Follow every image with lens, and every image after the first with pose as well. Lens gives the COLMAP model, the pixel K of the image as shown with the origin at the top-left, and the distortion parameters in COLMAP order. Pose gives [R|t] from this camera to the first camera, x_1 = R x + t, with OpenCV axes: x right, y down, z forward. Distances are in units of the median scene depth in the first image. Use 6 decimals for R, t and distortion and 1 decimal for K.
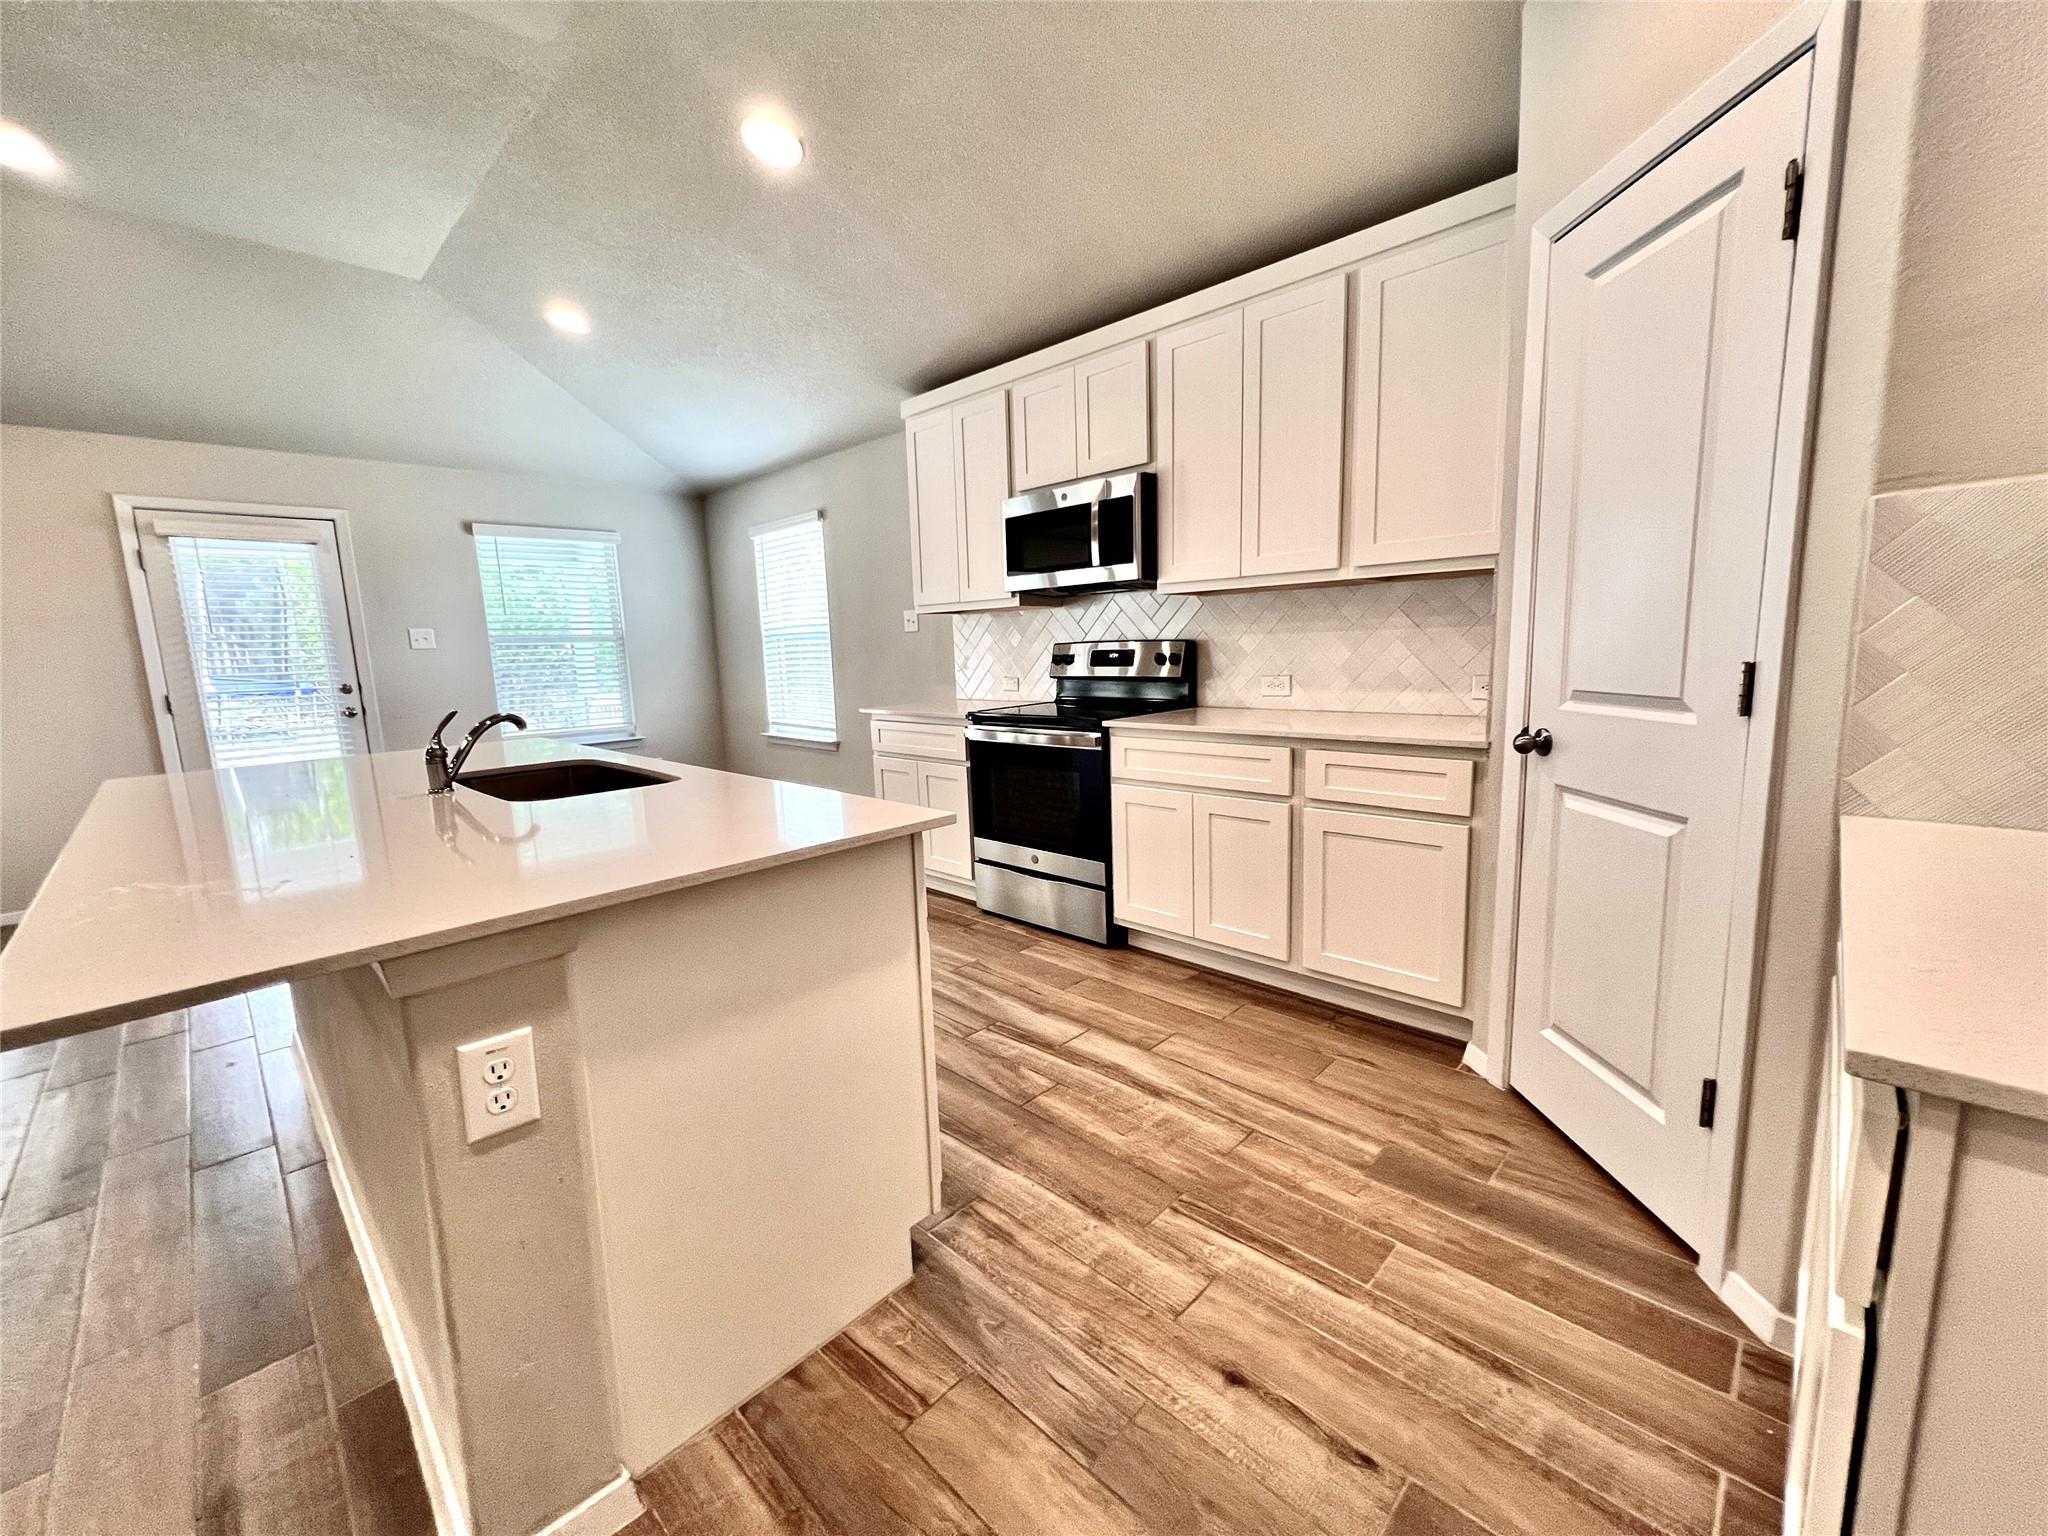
lens RADIAL K [[822.8, 0, 1022.8], [0, 822.8, 770.2], [0, 0, 1]] dist [-0.003145, 0.000934]
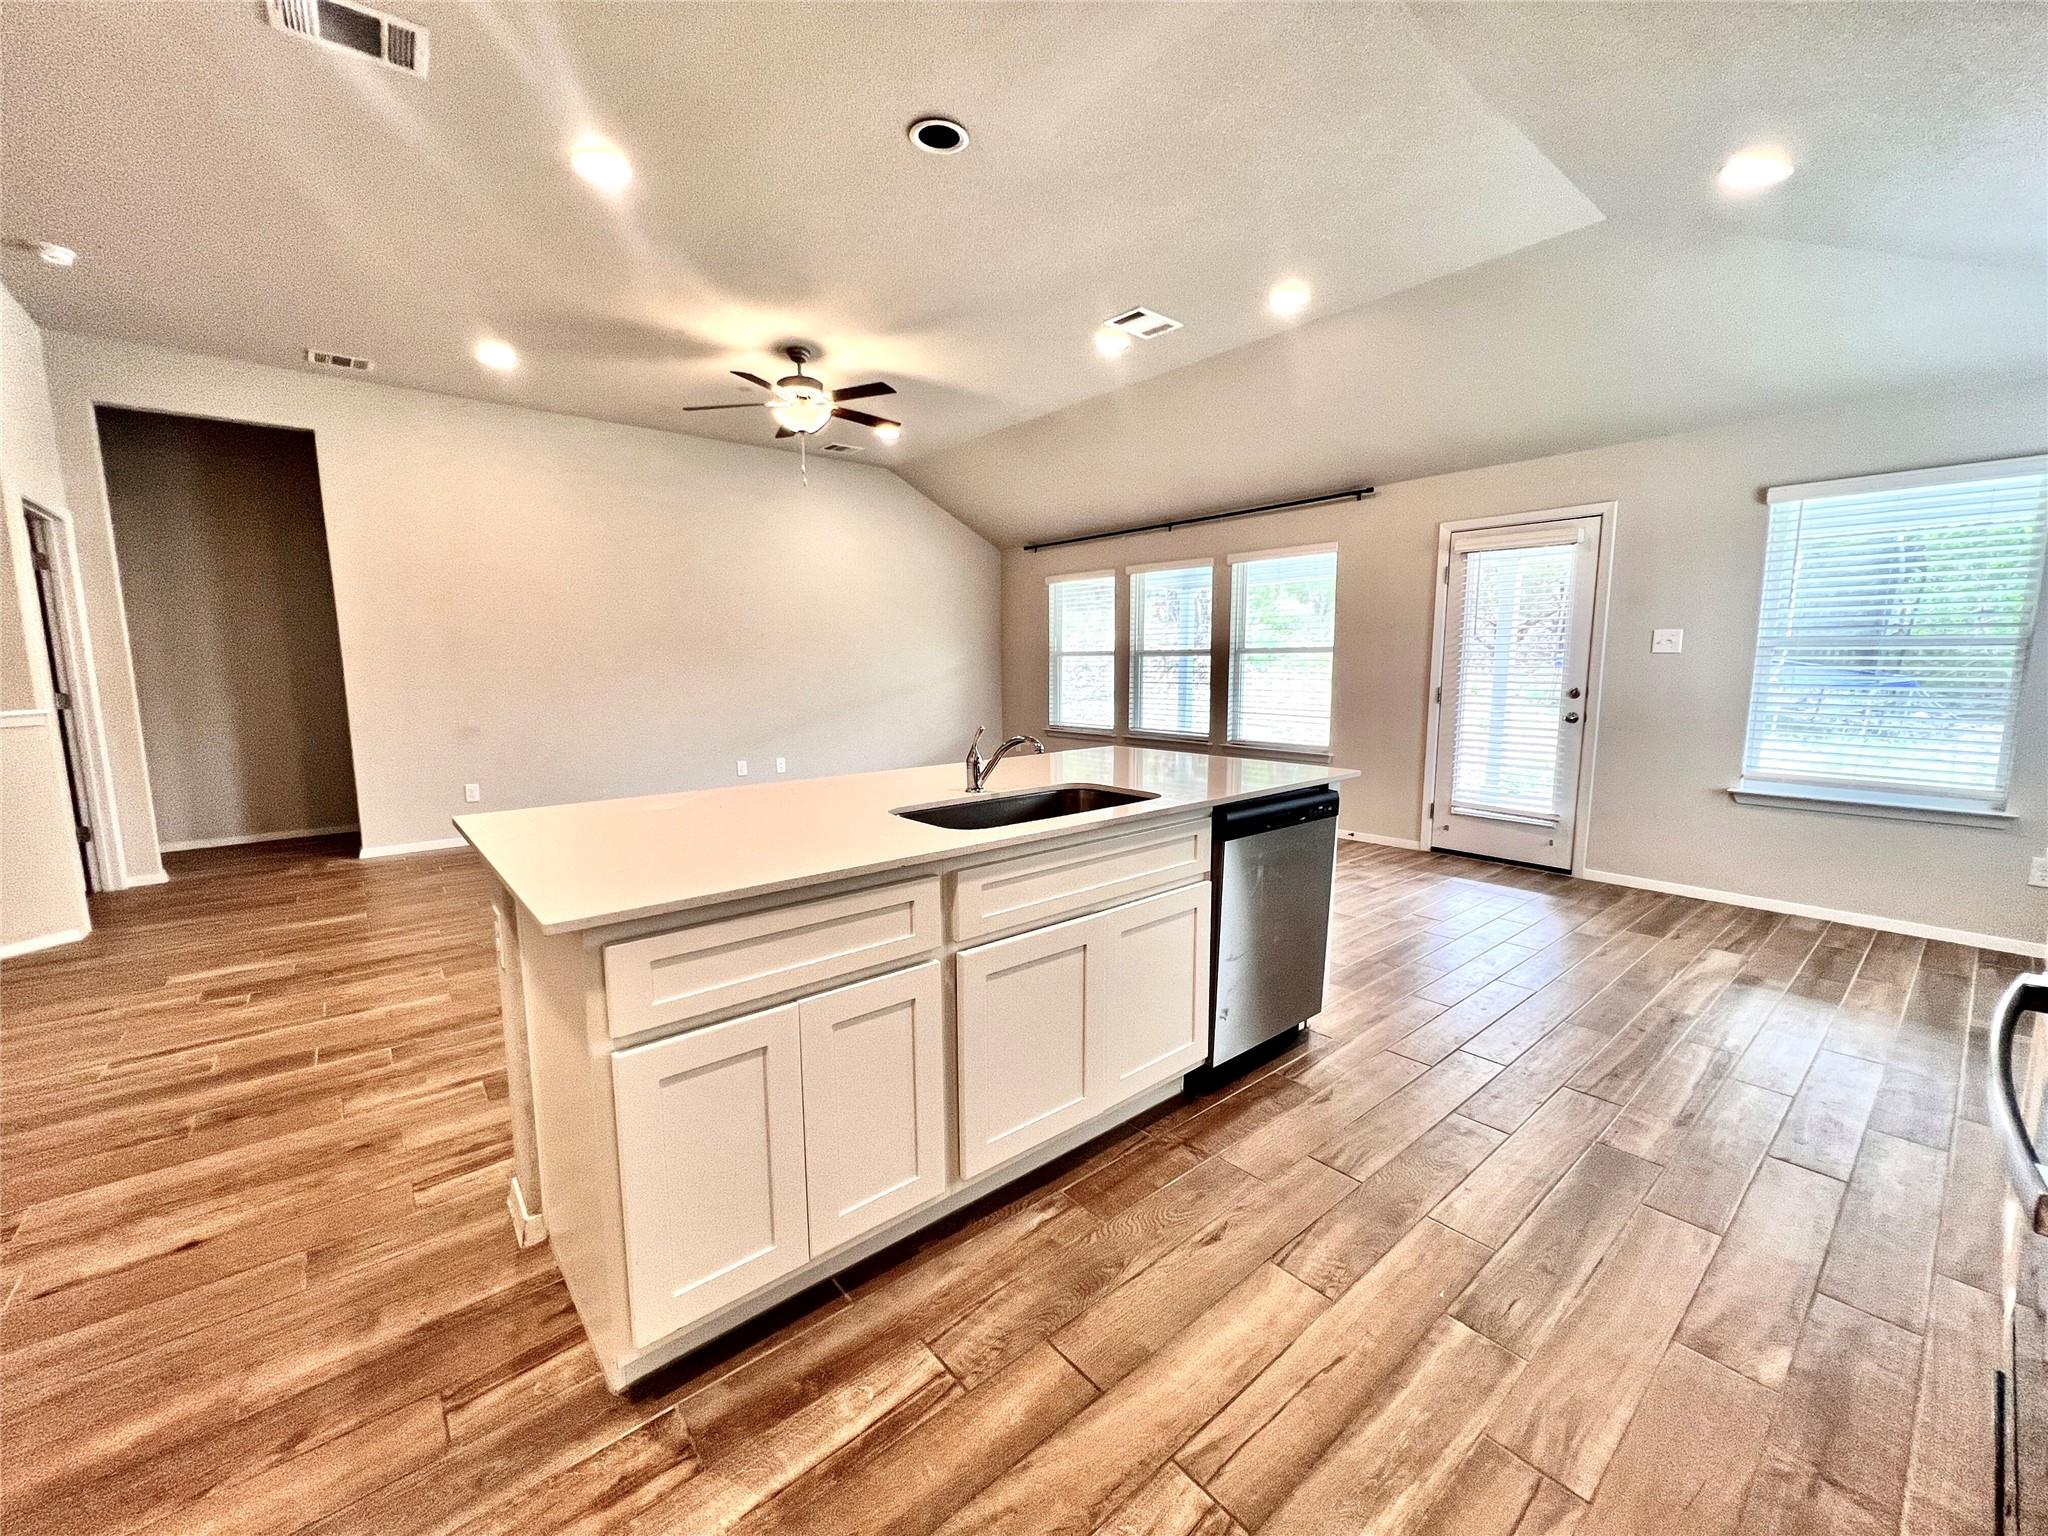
lens RADIAL K [[822.8, 0, 1025.5], [0, 822.8, 770.2], [0, 0, 1]] dist [-0.003145, 0.000934]
pose [[-0.096653, 0.170069, -0.980681, 0.329845], [-0.144136, 0.972516, 0.182858, -0.160858], [0.984826, 0.159025, -0.069483, 0.767652]]
